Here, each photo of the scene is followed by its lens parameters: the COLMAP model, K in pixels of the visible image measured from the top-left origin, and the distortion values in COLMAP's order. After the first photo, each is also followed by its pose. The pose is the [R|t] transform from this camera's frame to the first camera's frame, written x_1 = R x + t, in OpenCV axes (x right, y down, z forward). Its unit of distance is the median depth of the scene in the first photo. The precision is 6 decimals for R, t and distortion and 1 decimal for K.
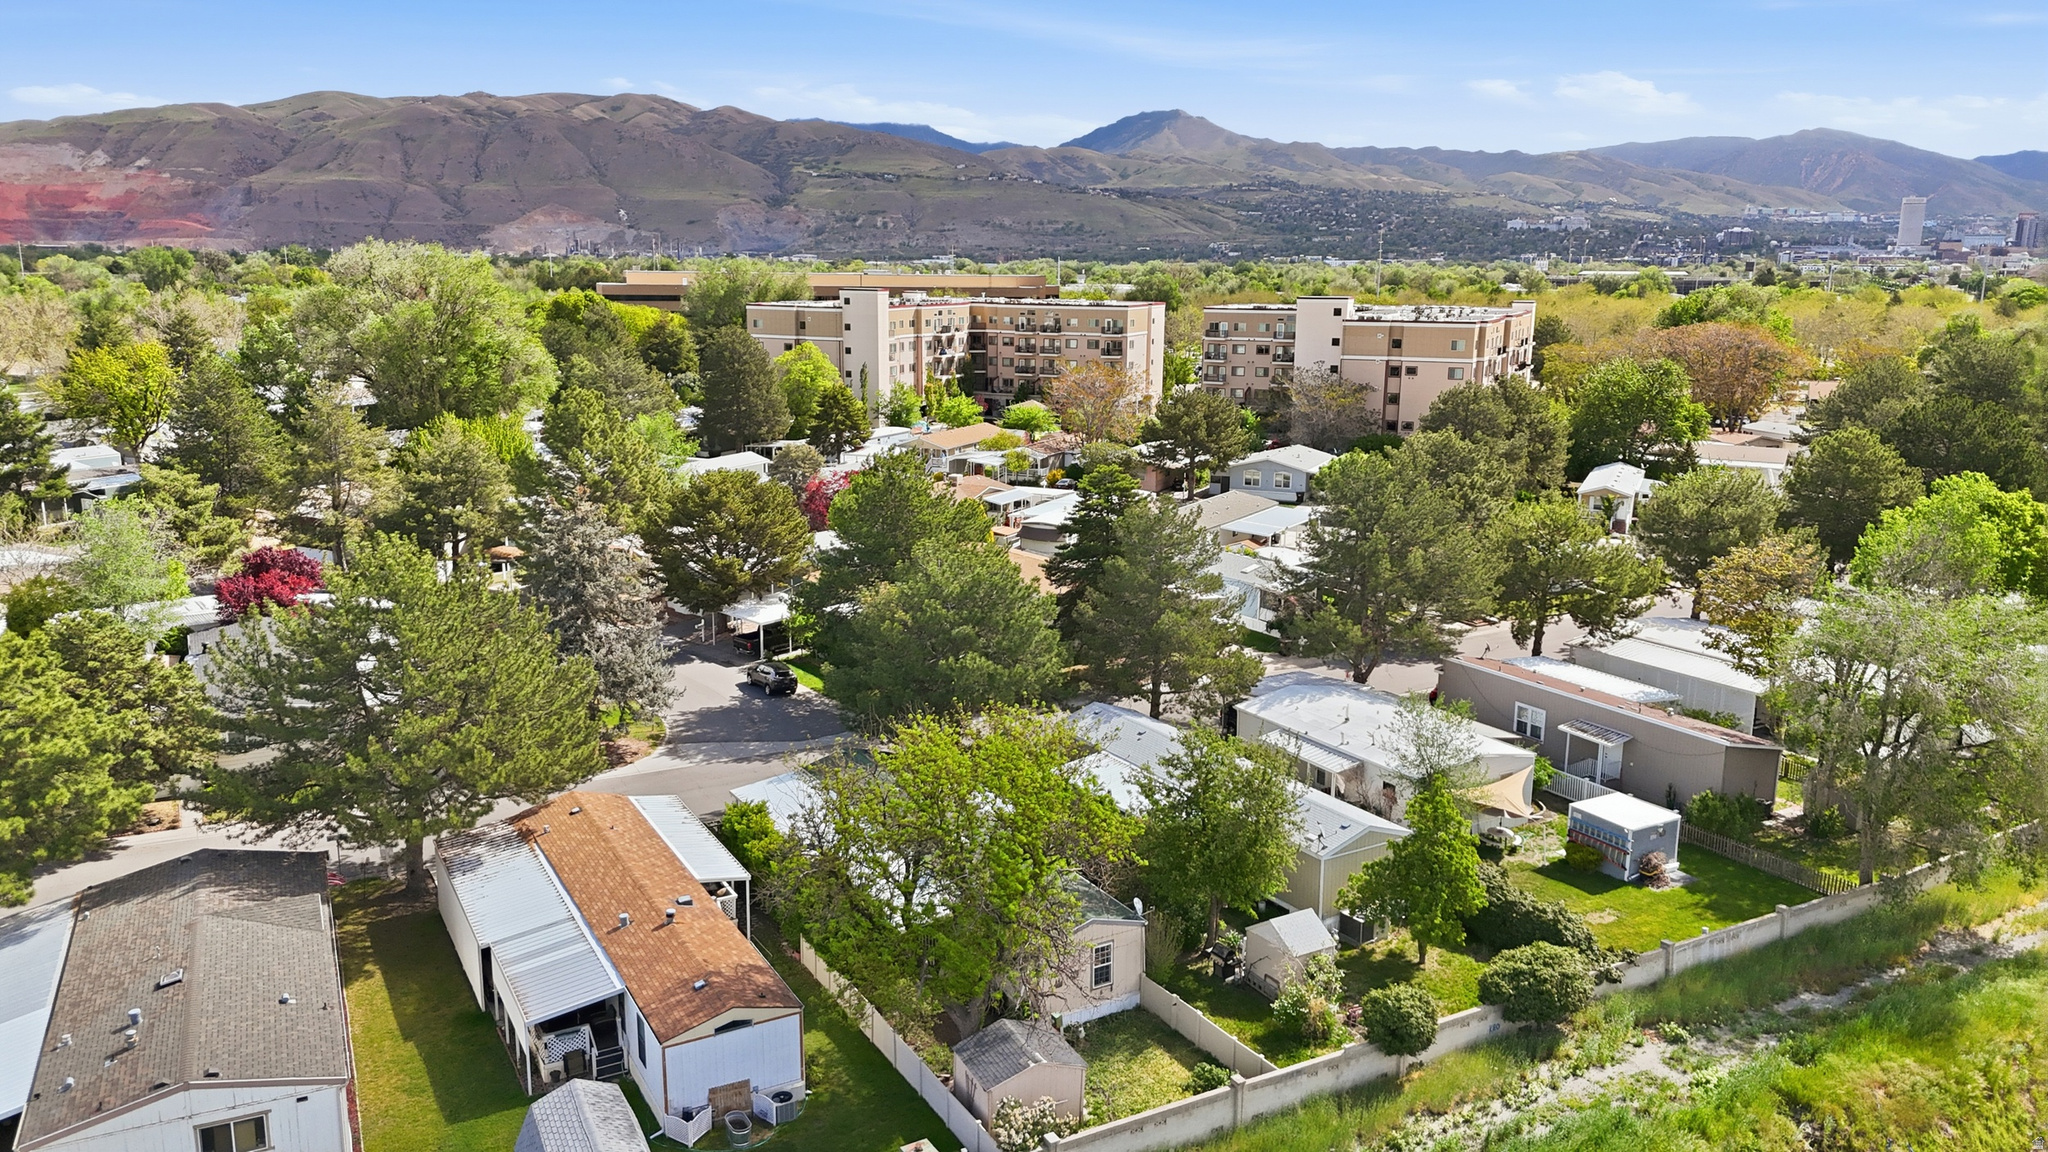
lens RADIAL K [[1502.3, 0, 1016.4], [0, 1502.3, 582.5], [0, 0, 1]] dist [0.073612, -0.070308]
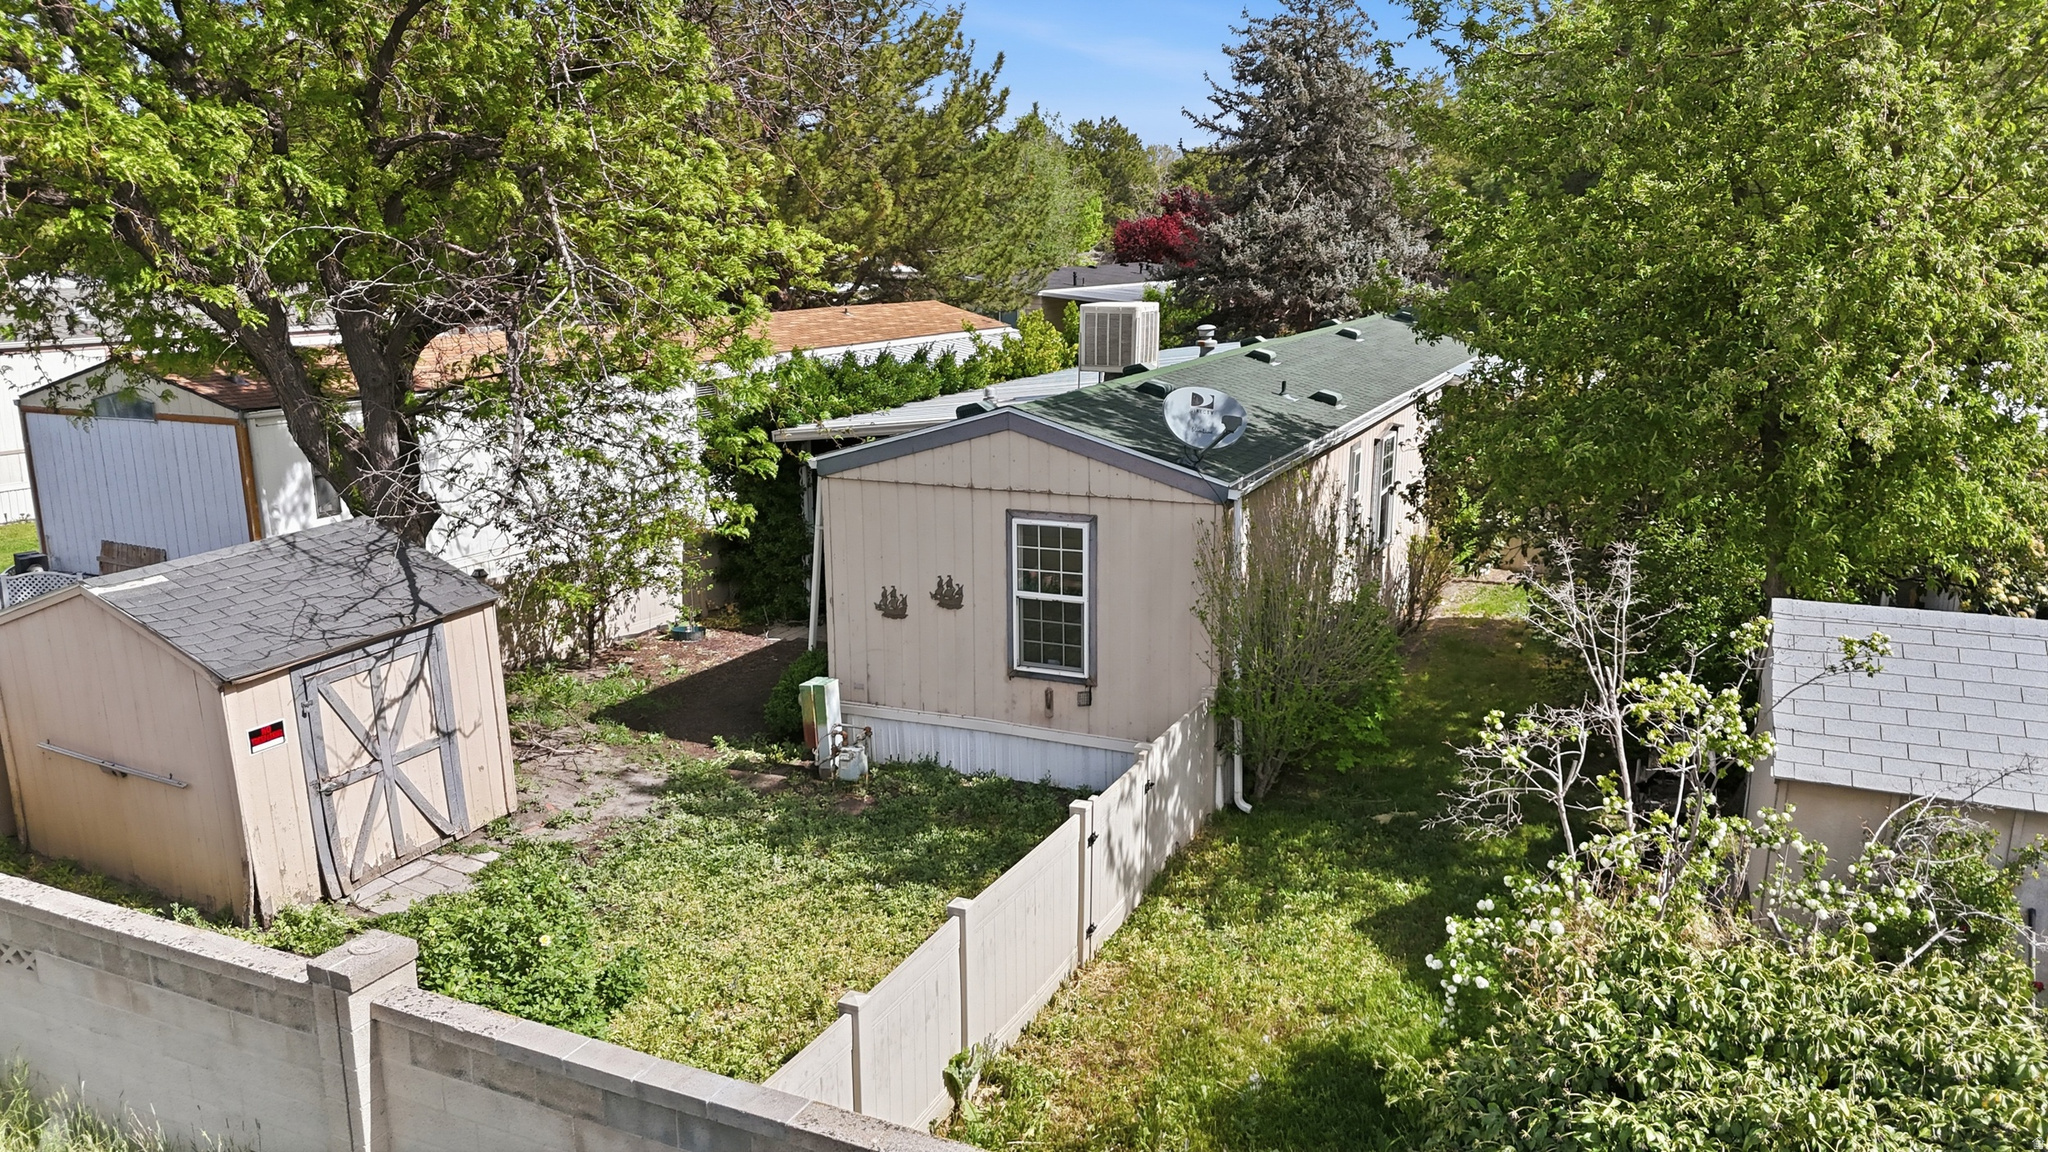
lens RADIAL K [[1502.3, 0, 1040.4], [0, 1502.3, 571.5], [0, 0, 1]] dist [0.073612, -0.070308]
pose [[0.581732, 0.170067, -0.795403, 0.055517], [-0.171650, 0.981542, 0.084327, 0.045549], [0.795063, 0.087475, 0.600186, 0.167632]]
